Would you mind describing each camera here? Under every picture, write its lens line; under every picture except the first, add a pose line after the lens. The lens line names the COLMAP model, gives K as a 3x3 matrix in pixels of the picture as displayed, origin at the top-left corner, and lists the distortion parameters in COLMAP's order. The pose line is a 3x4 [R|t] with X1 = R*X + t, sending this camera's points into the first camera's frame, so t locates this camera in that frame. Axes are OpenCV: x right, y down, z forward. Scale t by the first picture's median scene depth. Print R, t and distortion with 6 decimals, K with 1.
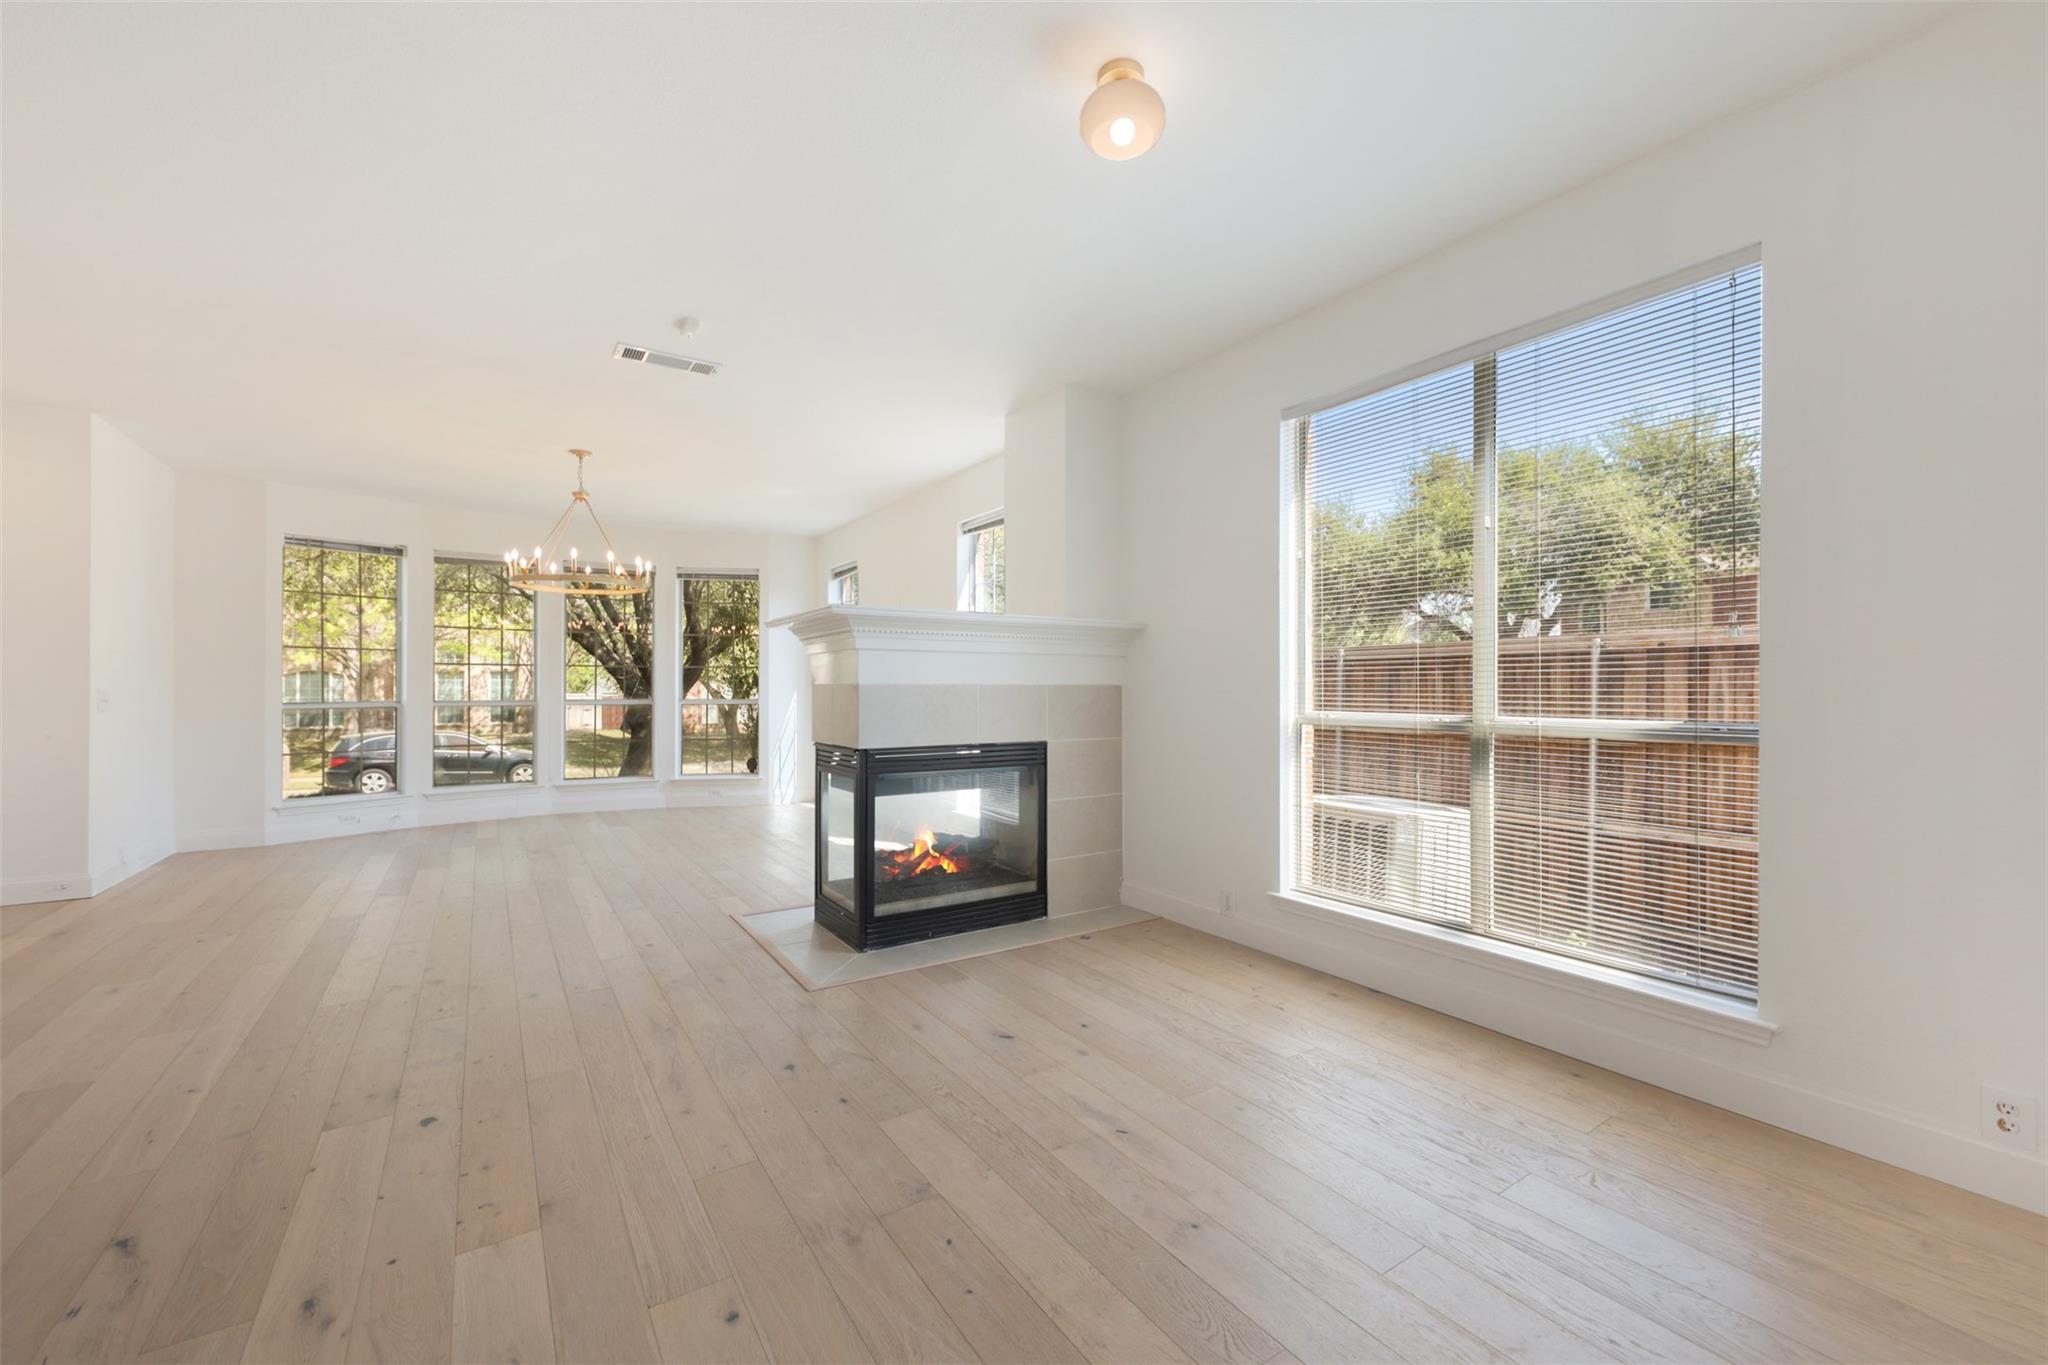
lens RADIAL K [[816.8, 0, 1028.1], [0, 816.8, 684.6], [0, 0, 1]] dist [-0.001520, -0.000097]
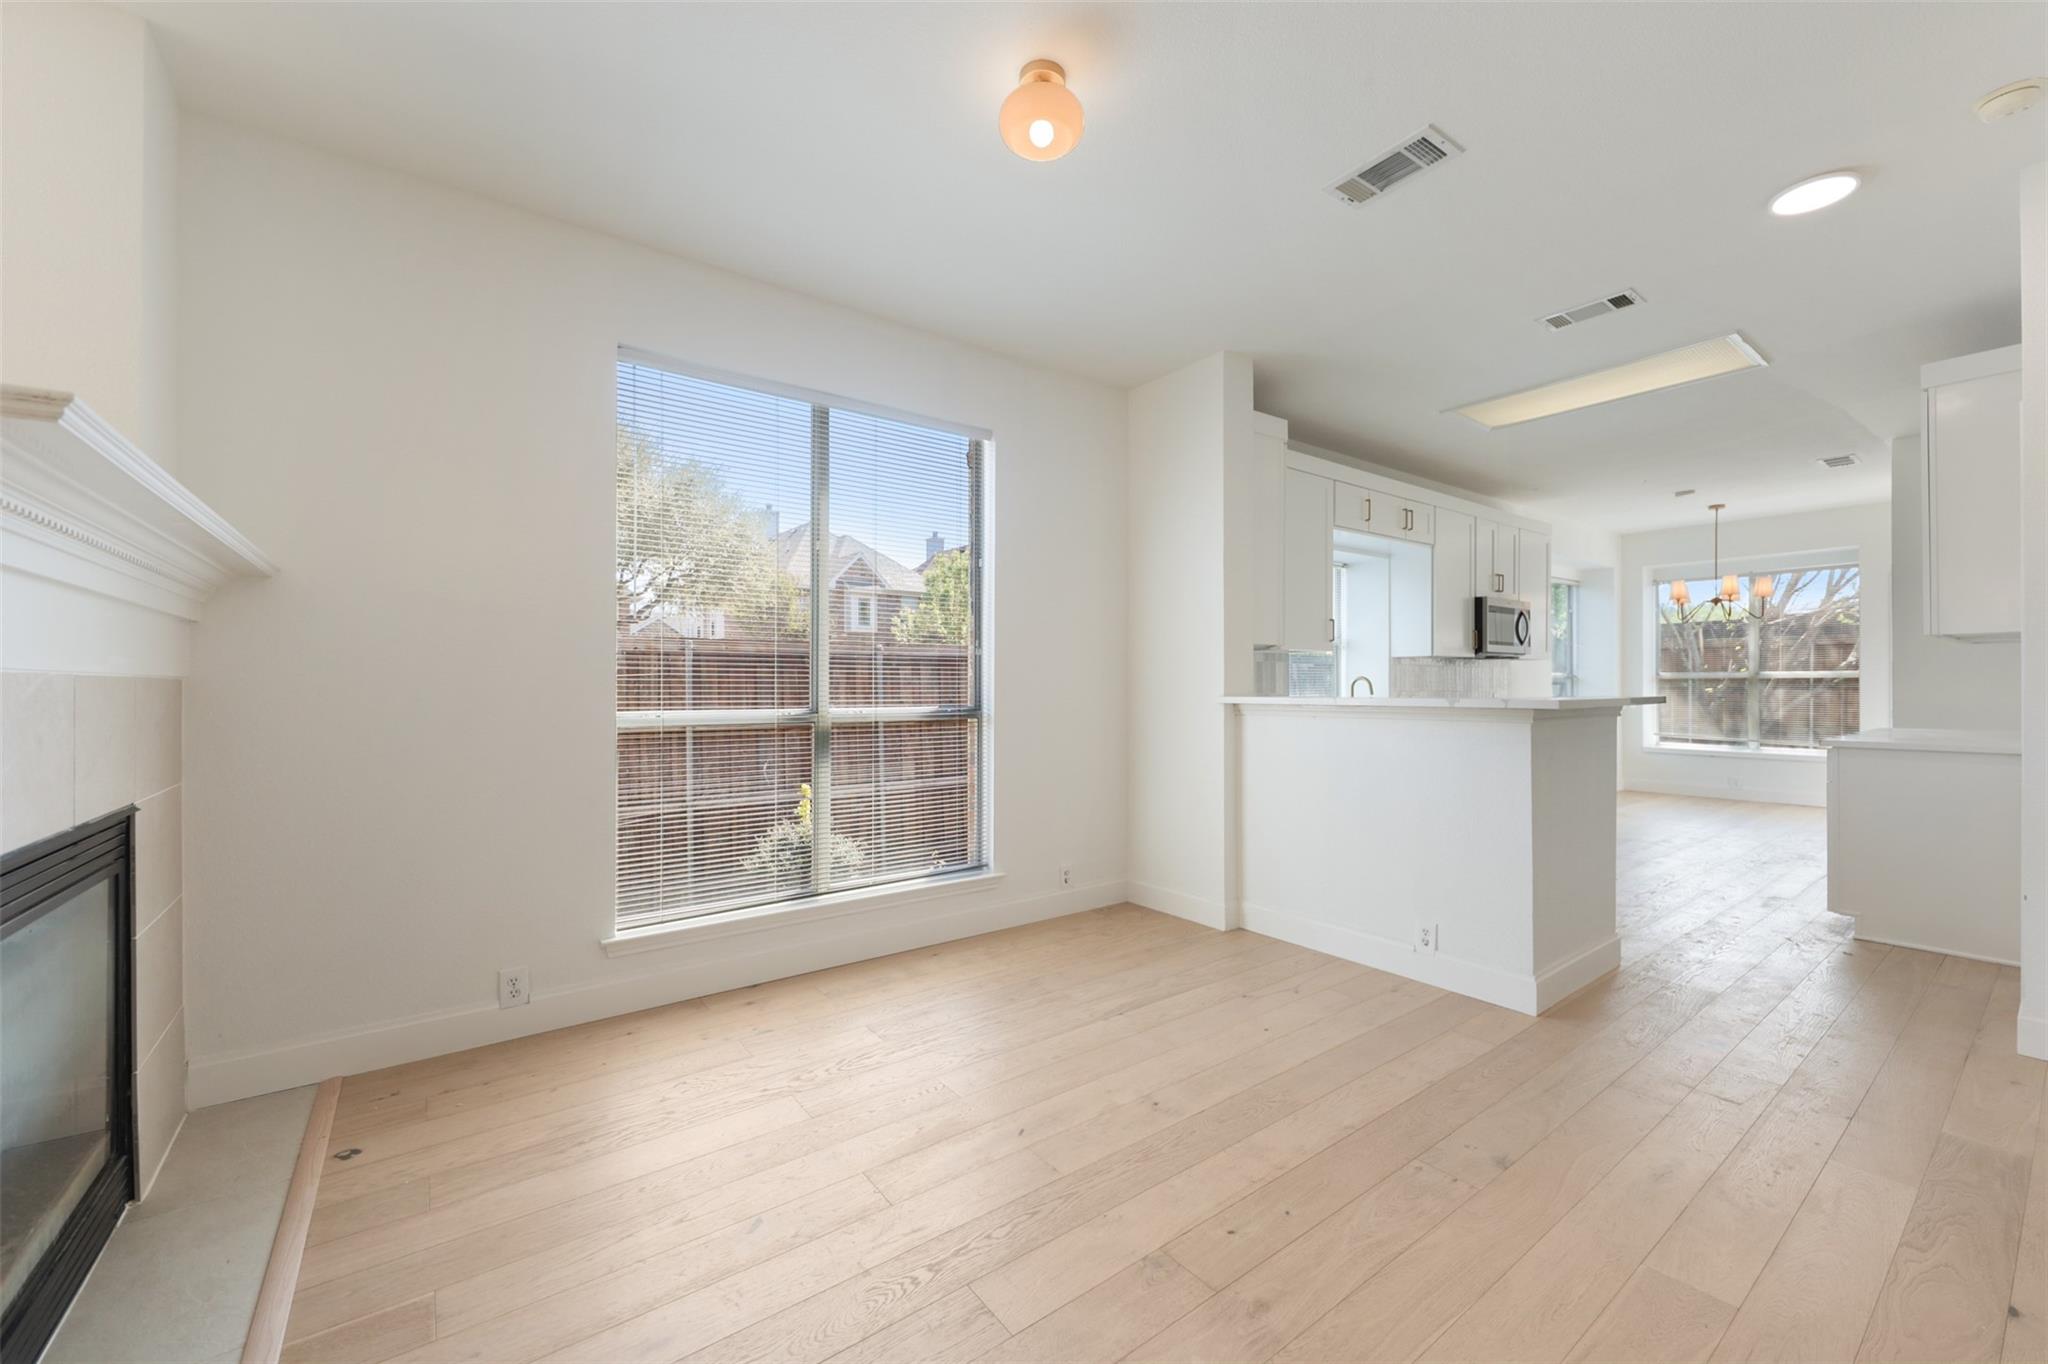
lens RADIAL K [[816.8, 0, 1028.1], [0, 816.8, 684.1], [0, 0, 1]] dist [-0.001520, -0.000097]
pose [[-0.061714, -0.001526, 0.998093, -0.629005], [-0.001591, 0.999998, 0.001431, 0.001290], [-0.998093, -0.001500, -0.061717, 0.759266]]
